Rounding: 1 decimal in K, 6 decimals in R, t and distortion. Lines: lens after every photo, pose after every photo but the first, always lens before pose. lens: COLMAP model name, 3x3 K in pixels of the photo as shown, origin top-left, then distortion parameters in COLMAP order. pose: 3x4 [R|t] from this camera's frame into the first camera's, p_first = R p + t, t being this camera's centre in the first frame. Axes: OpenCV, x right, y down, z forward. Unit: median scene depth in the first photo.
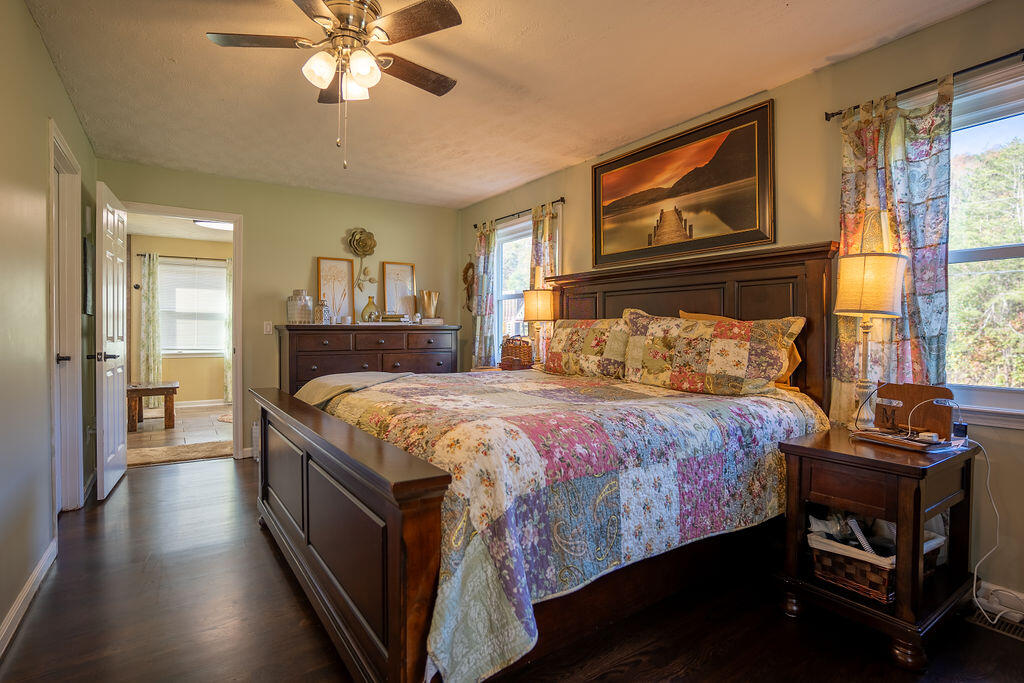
lens RADIAL K [[508.4, 0, 511.6], [0, 508.4, 339.0], [0, 0, 1]] dist [-0.093656, 0.043022]
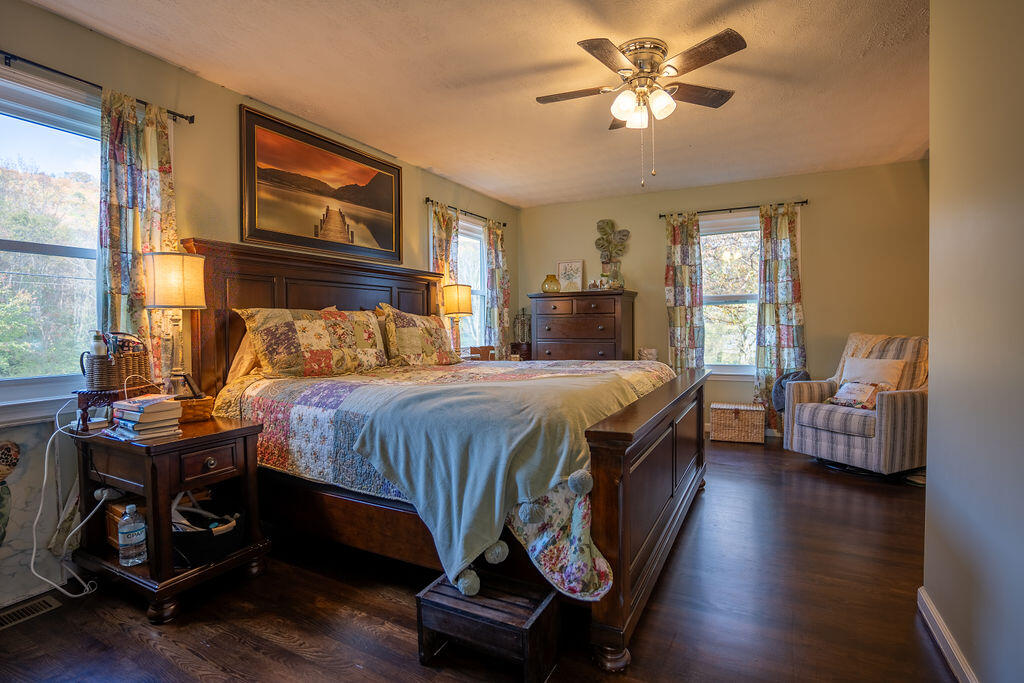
lens RADIAL K [[508.4, 0, 511.6], [0, 508.4, 339.0], [0, 0, 1]] dist [-0.093656, 0.043022]
pose [[-0.462387, -0.019738, 0.886459, -0.800418], [0.021547, 0.999207, 0.033487, -0.011830], [-0.886416, 0.034585, -0.461595, 1.165969]]
